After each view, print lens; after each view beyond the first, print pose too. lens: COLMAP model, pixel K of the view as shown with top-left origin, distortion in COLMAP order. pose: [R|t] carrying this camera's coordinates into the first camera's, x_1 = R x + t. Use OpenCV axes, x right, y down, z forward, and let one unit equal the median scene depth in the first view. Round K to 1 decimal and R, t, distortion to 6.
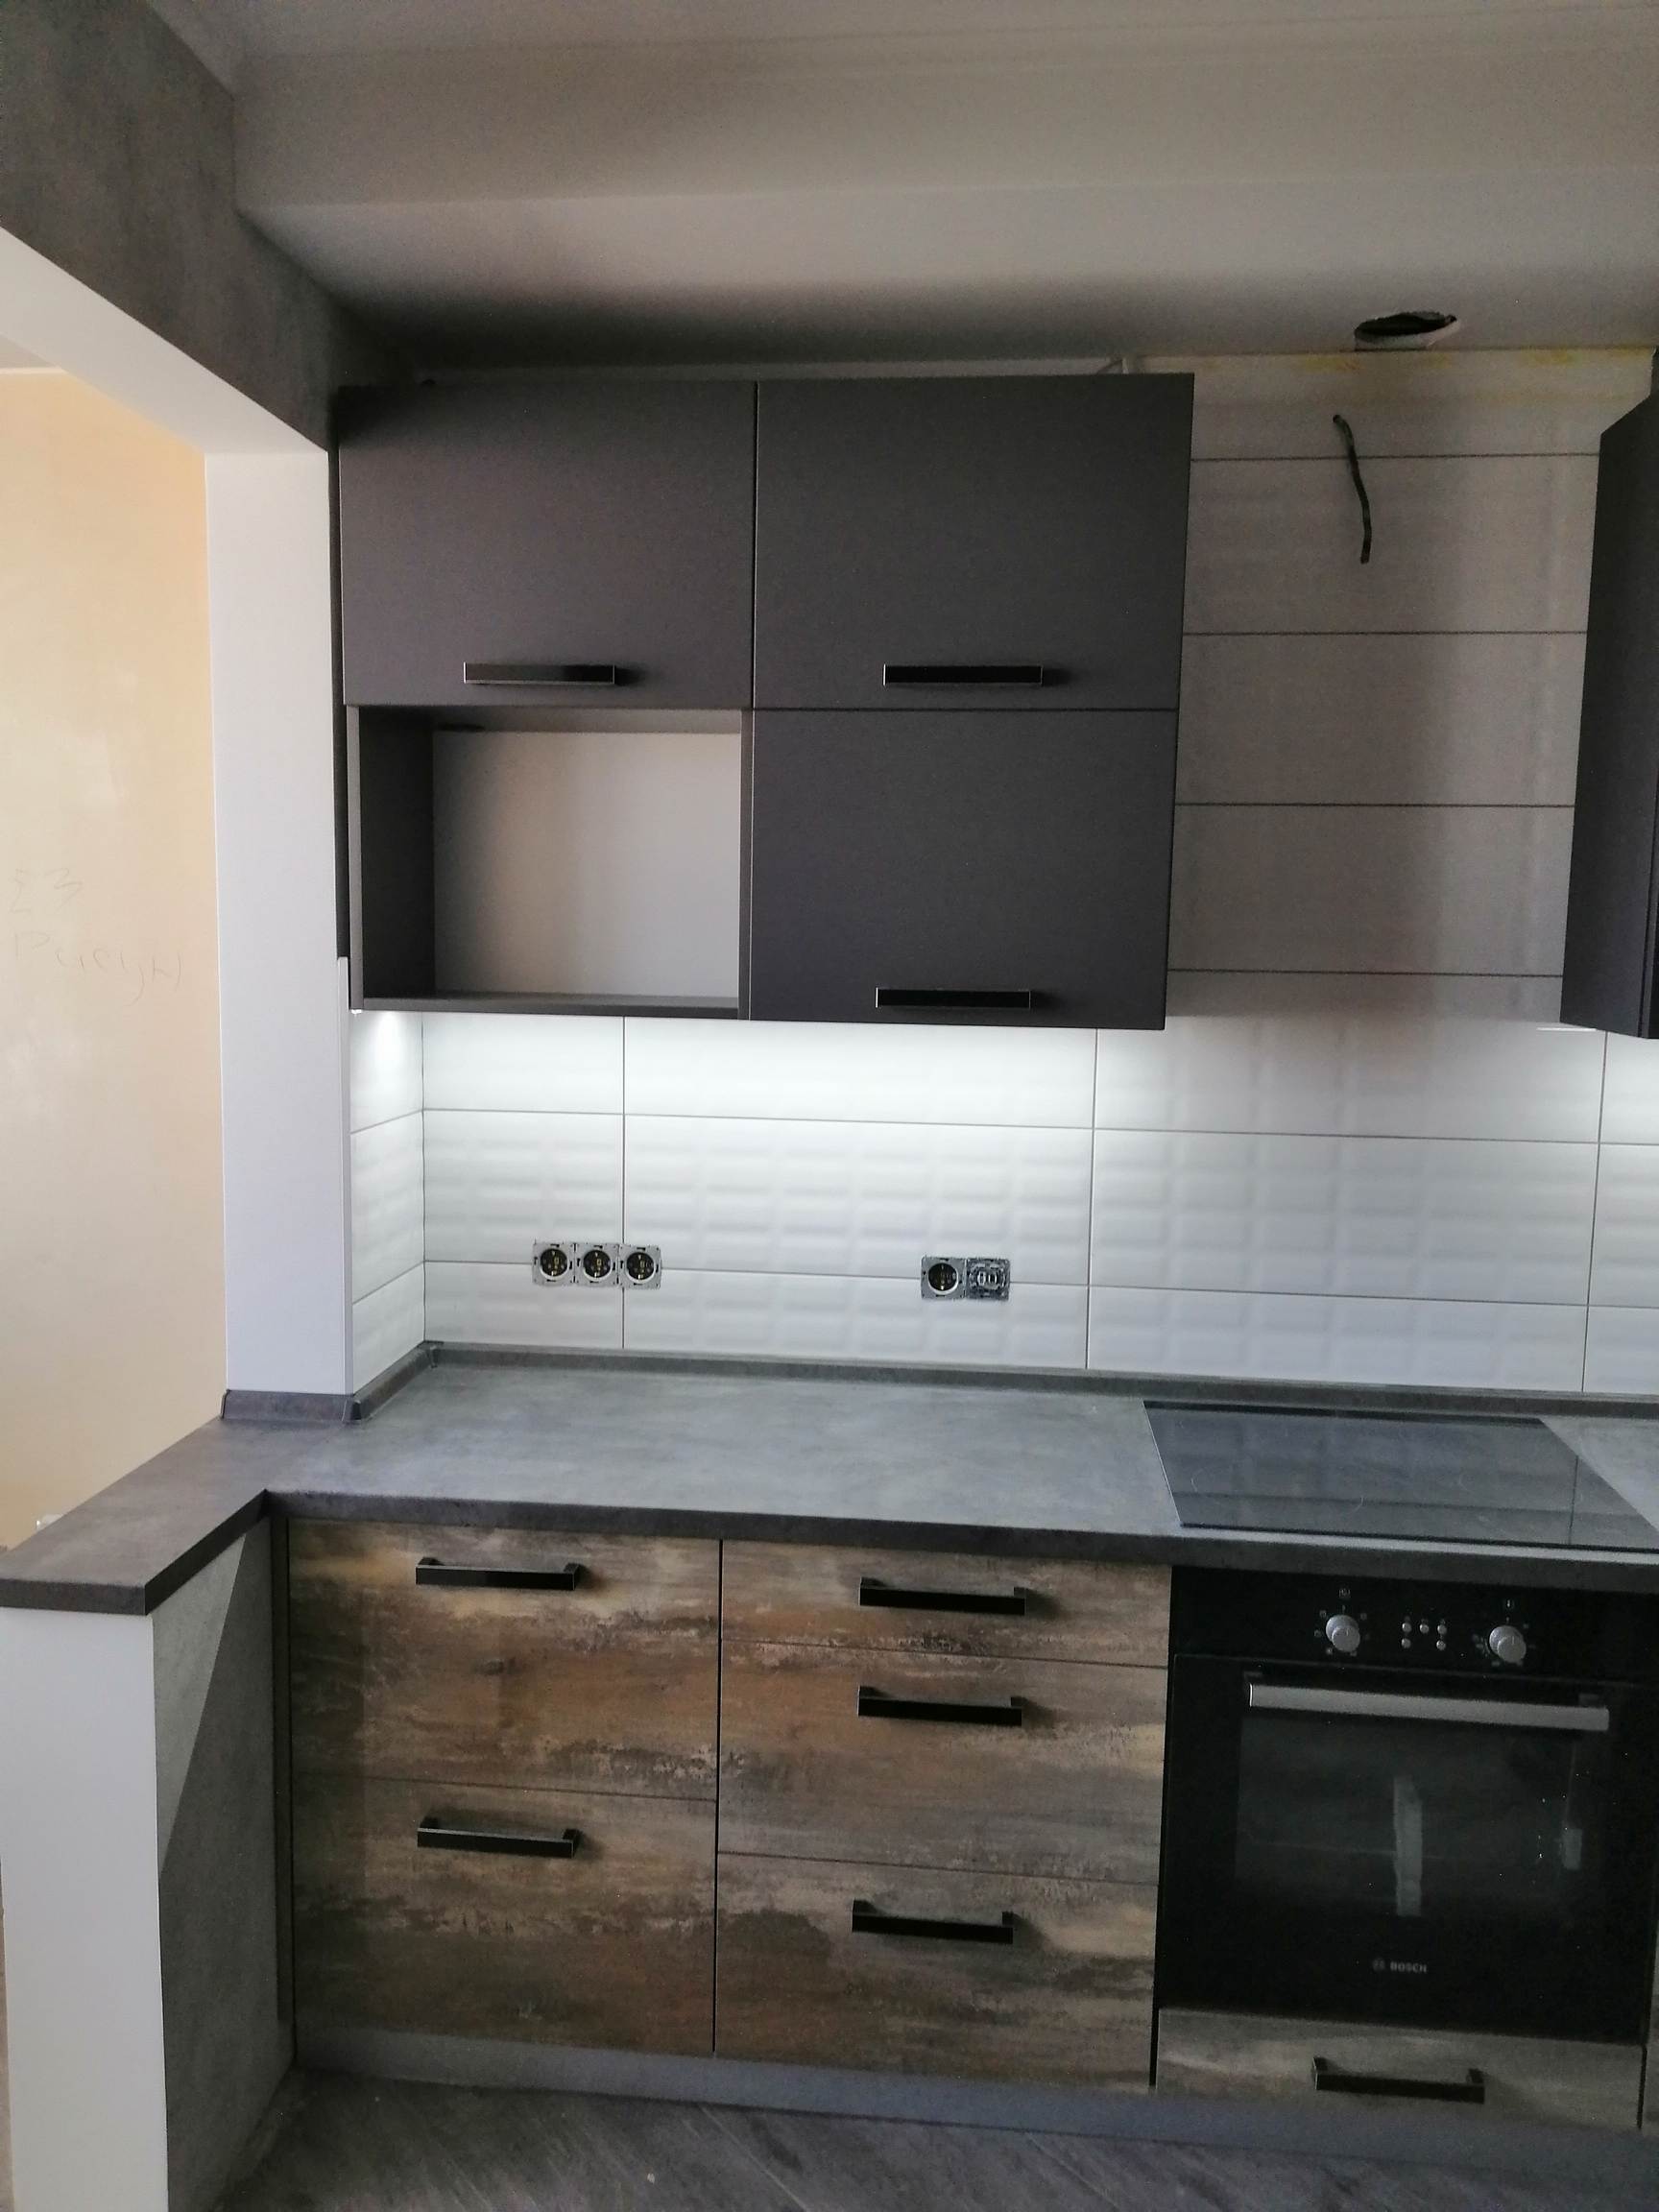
lens RADIAL K [[1654.9, 0, 836.1], [0, 1654.9, 1103.9], [0, 0, 1]] dist [0.052640, -0.066806]
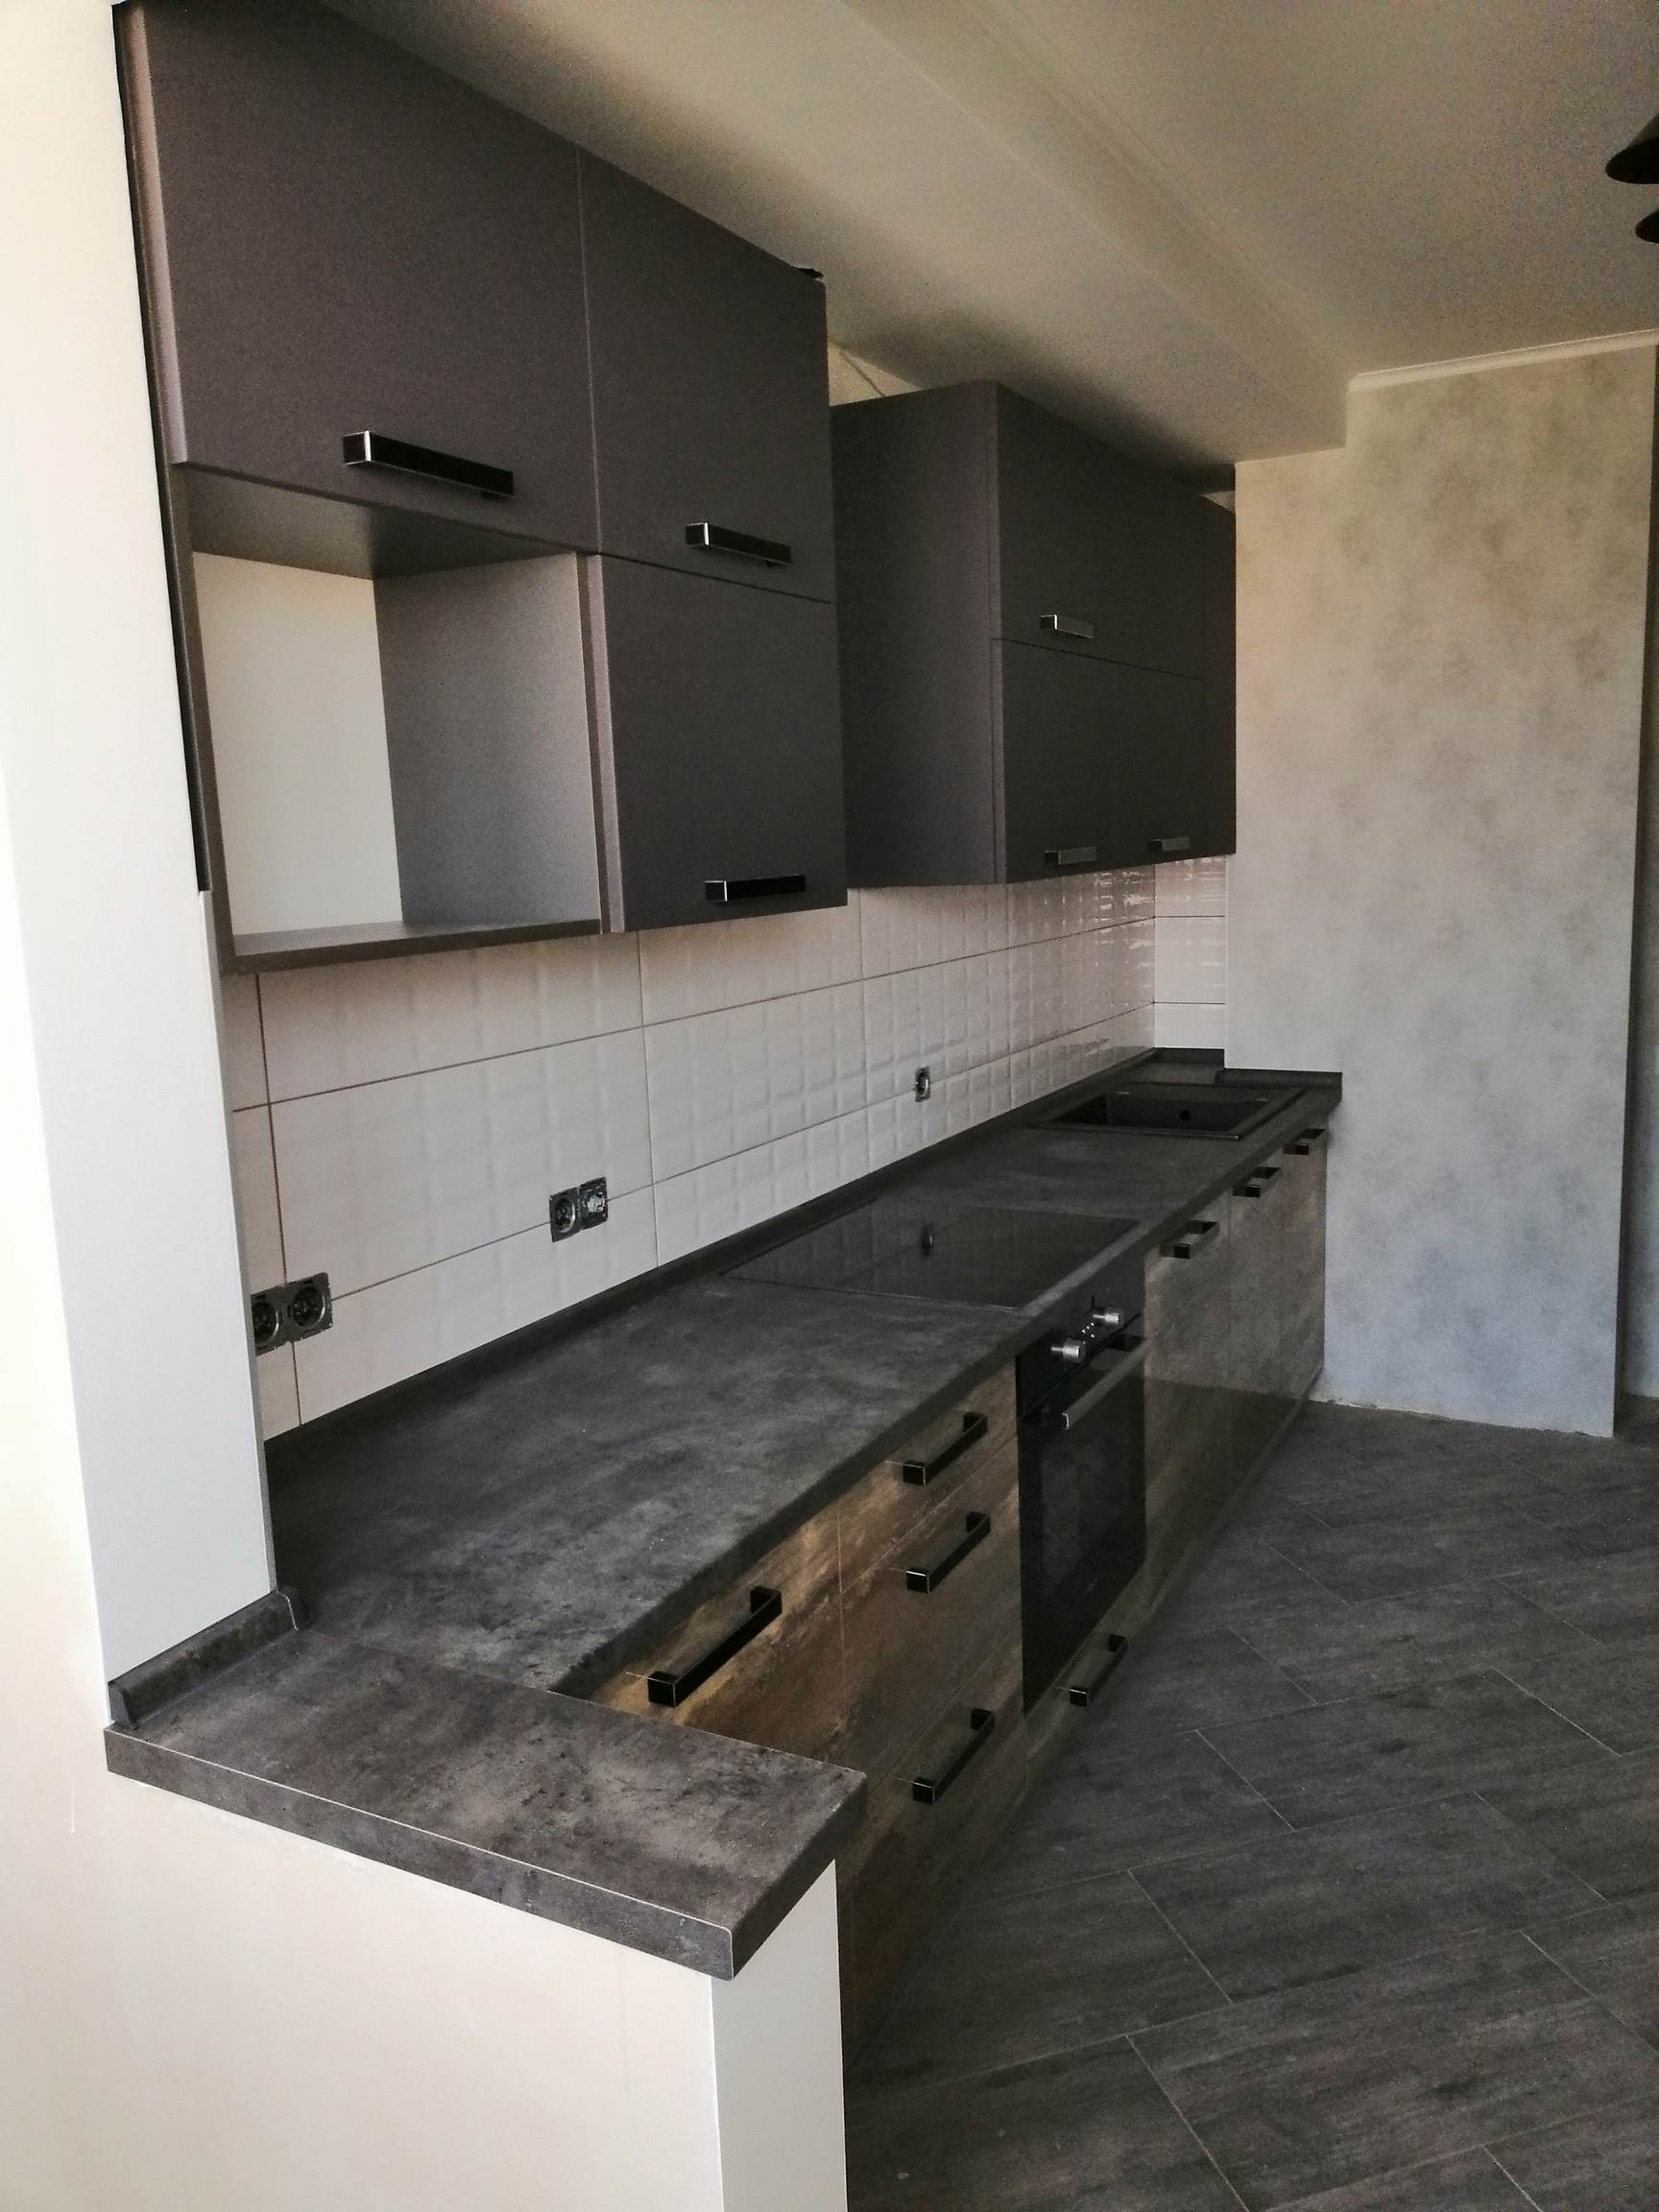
lens RADIAL K [[1654.9, 0, 829.8], [0, 1654.9, 1110.5], [0, 0, 1]] dist [0.052640, -0.066806]
pose [[0.381323, -0.184659, 0.905811, -0.831720], [0.153520, 0.978890, 0.134930, -0.060700], [-0.911606, 0.087608, 0.401622, 0.602252]]
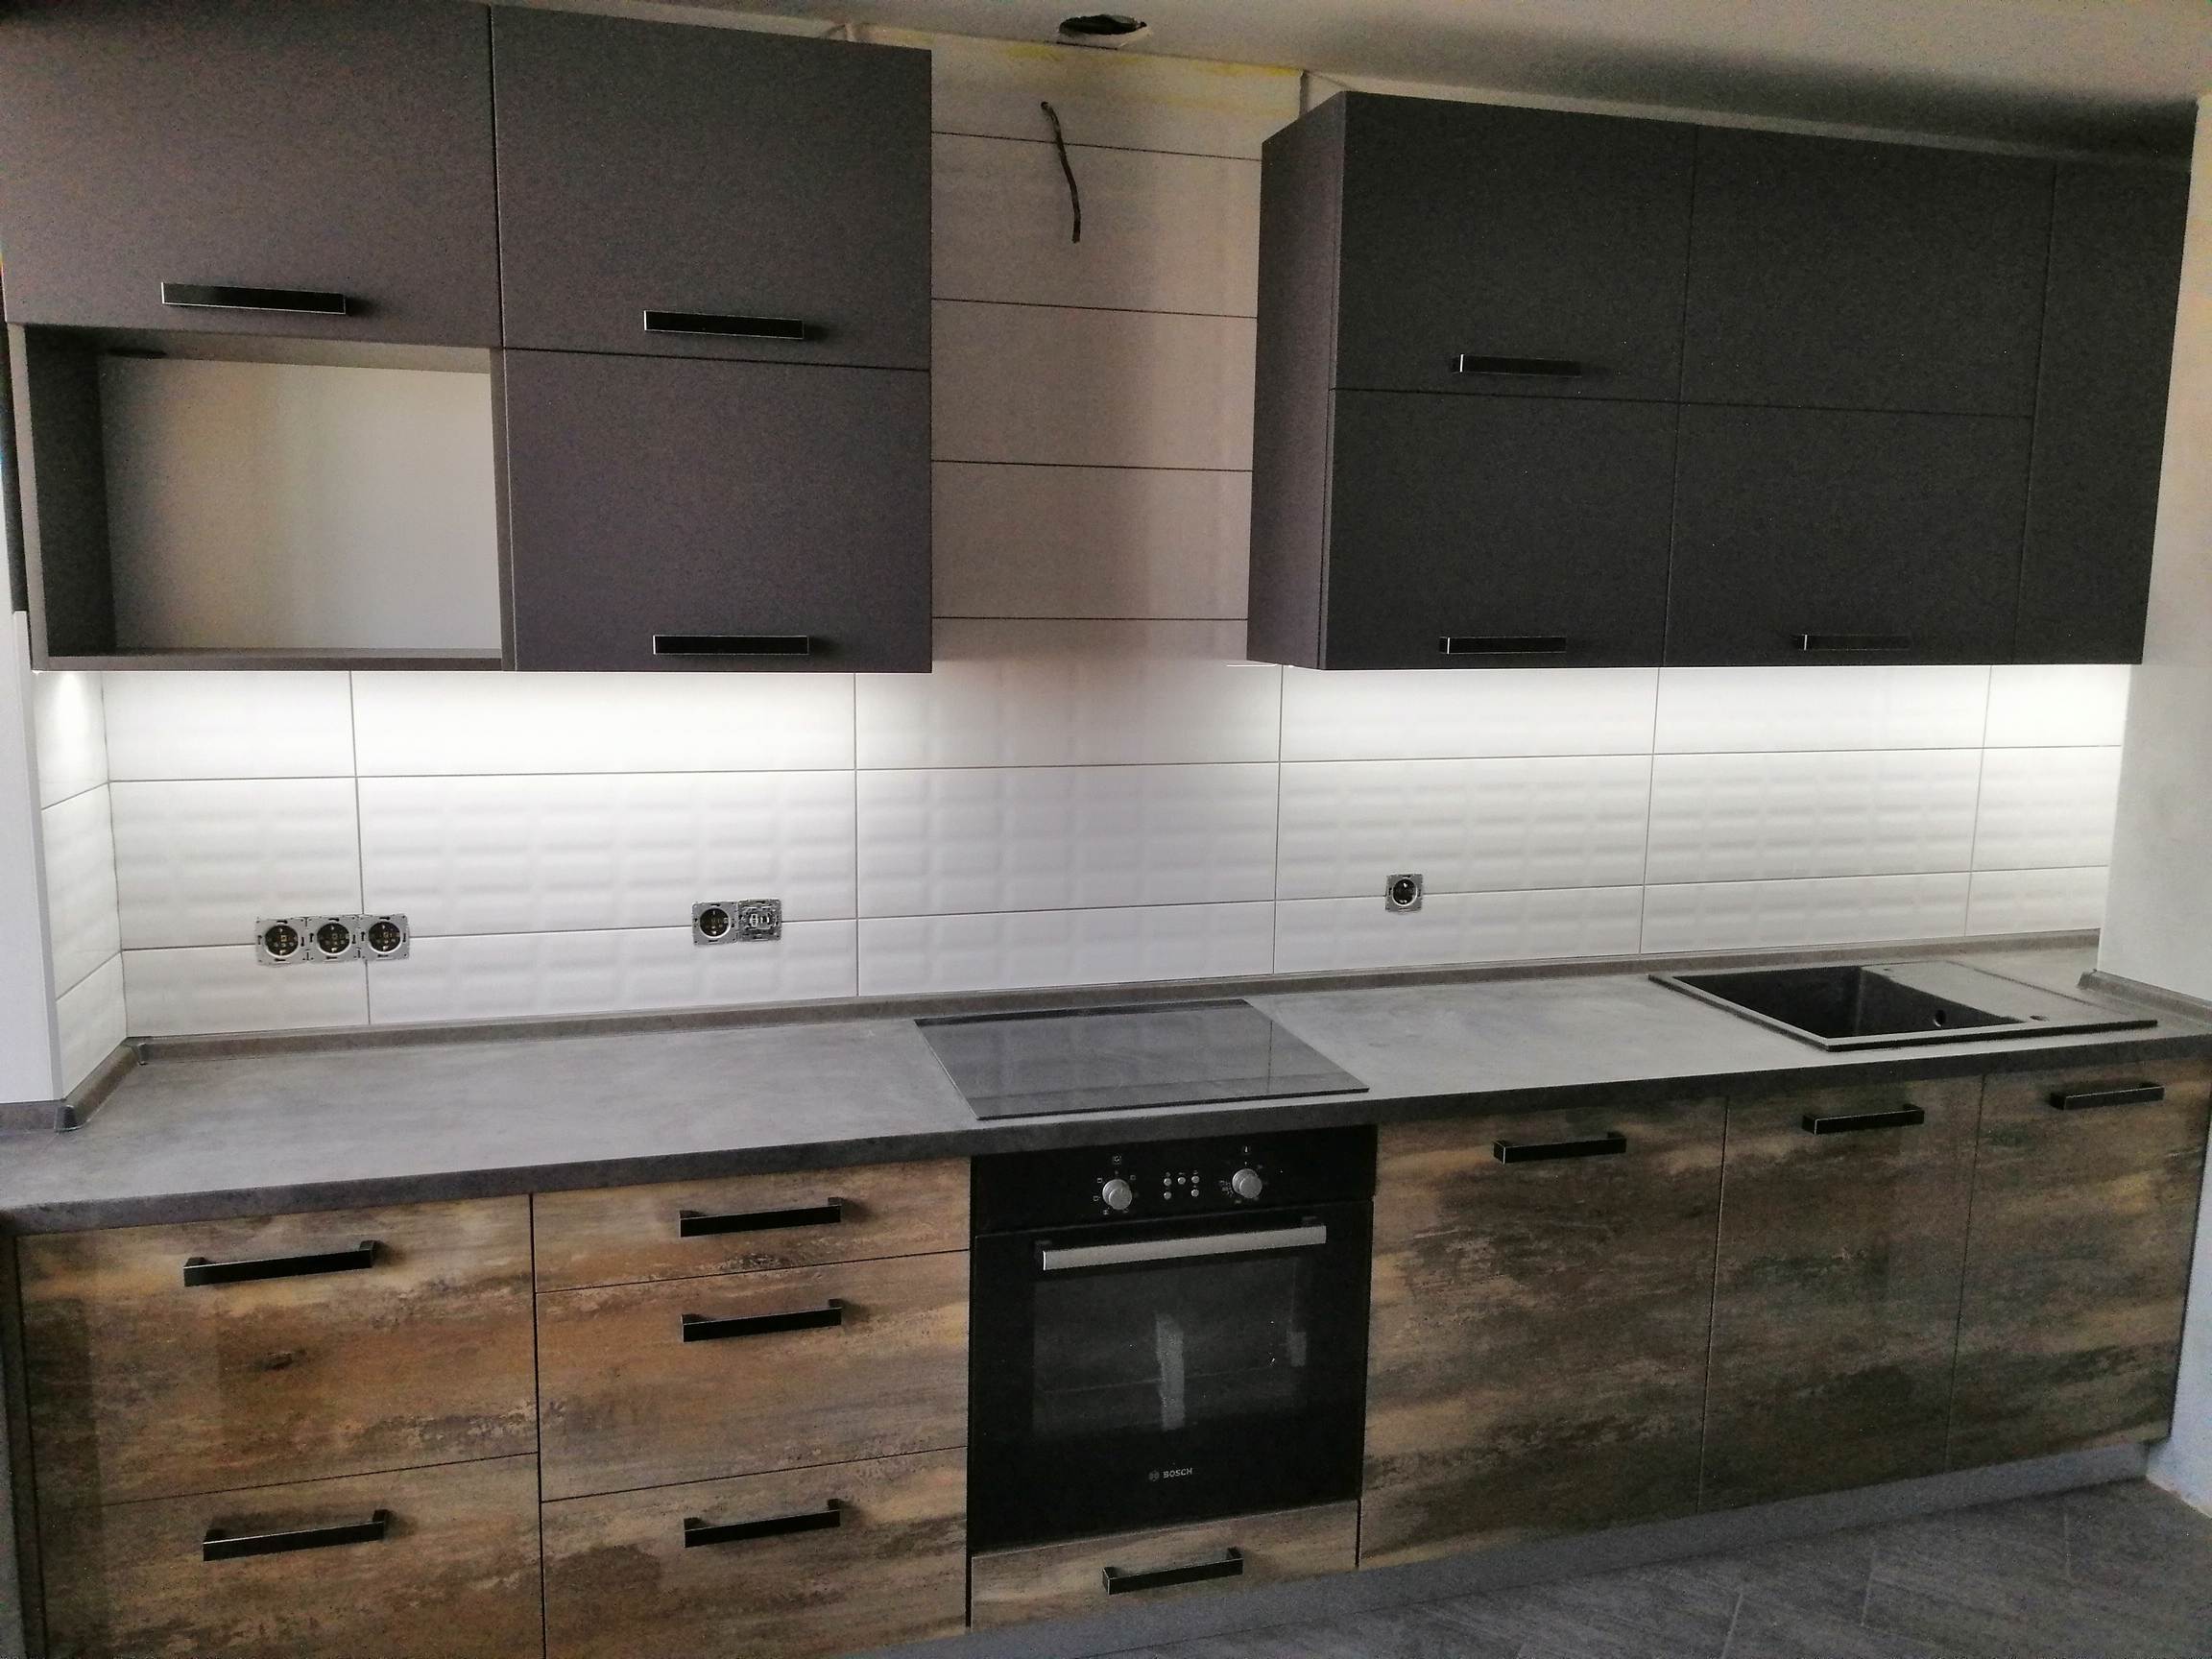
lens RADIAL K [[1654.9, 0, 1099.3], [0, 1654.9, 834.2], [0, 0, 1]] dist [0.052640, -0.066806]
pose [[0.930620, -0.059119, 0.361181, -0.097232], [0.043923, 0.997776, 0.050148, 0.012076], [-0.363342, -0.030805, 0.931147, -0.044435]]
